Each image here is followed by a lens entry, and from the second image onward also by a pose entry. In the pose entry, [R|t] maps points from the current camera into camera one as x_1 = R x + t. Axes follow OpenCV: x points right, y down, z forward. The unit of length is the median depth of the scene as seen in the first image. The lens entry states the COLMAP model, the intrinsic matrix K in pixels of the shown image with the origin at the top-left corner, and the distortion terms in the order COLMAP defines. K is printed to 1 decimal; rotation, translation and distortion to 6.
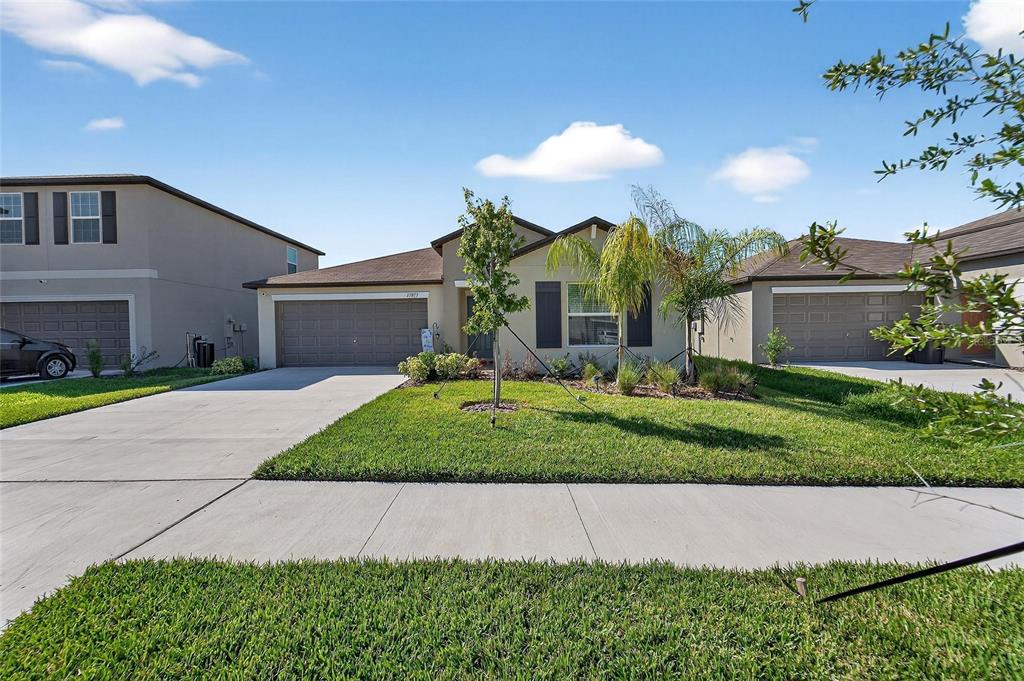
lens RADIAL K [[440.4, 0, 510.6], [0, 440.4, 321.9], [0, 0, 1]] dist [0.000161, 0.000006]
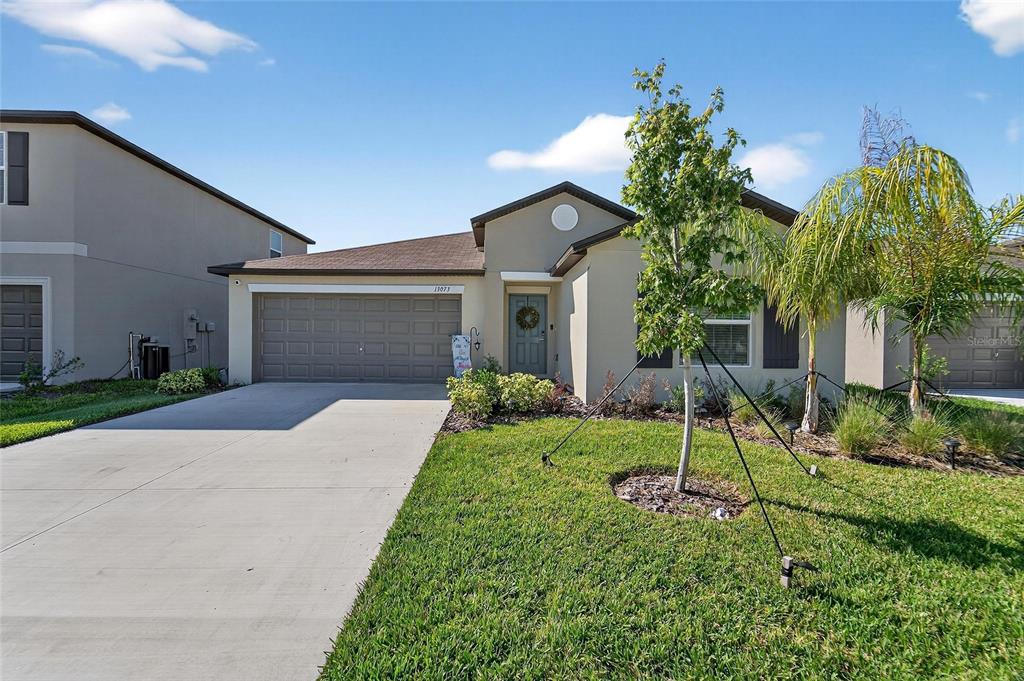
lens RADIAL K [[430.5, 0, 511.5], [0, 430.5, 323.3], [0, 0, 1]] dist [-0.000614, -0.000184]
pose [[0.998331, 0.025265, 0.051929, -0.141992], [-0.024723, 0.999633, -0.011053, 0.001380], [-0.052189, 0.009751, 0.998590, 0.263743]]
